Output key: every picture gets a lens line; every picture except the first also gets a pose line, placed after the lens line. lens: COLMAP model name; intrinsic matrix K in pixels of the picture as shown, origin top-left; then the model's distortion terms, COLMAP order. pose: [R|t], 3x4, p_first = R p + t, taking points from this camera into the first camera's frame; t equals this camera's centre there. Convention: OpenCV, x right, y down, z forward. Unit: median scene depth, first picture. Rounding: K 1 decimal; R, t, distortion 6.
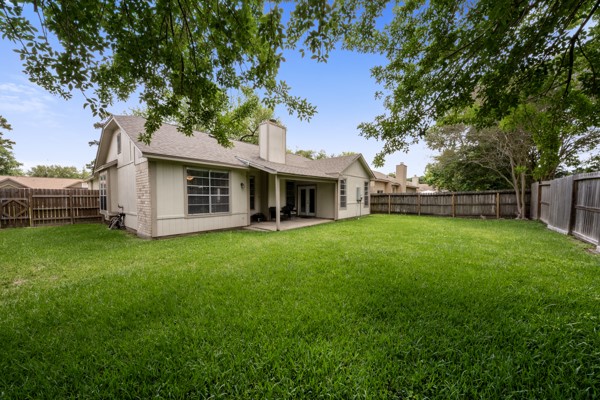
lens RADIAL K [[206.9, 0, 300.0], [0, 206.9, 200.0], [0, 0, 1]] dist [0.001195, 0.000064]
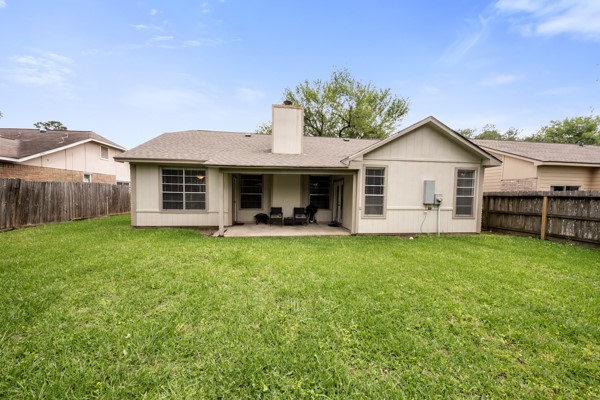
lens RADIAL K [[206.9, 0, 300.0], [0, 206.9, 200.0], [0, 0, 1]] dist [0.001195, 0.000064]
pose [[0.728770, 0.026743, -0.684236, 0.629562], [-0.026357, 0.999592, 0.010996, -0.011184], [0.684251, 0.010021, 0.729177, 0.570584]]
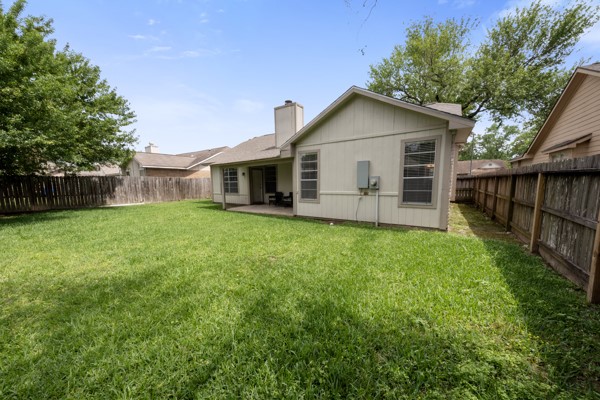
lens RADIAL K [[206.9, 0, 300.0], [0, 206.9, 200.0], [0, 0, 1]] dist [0.001195, 0.000064]
pose [[0.106488, 0.087366, -0.990468, 1.135539], [-0.000003, 0.996132, 0.087865, -0.022315], [0.994314, -0.009354, 0.106076, 1.237119]]
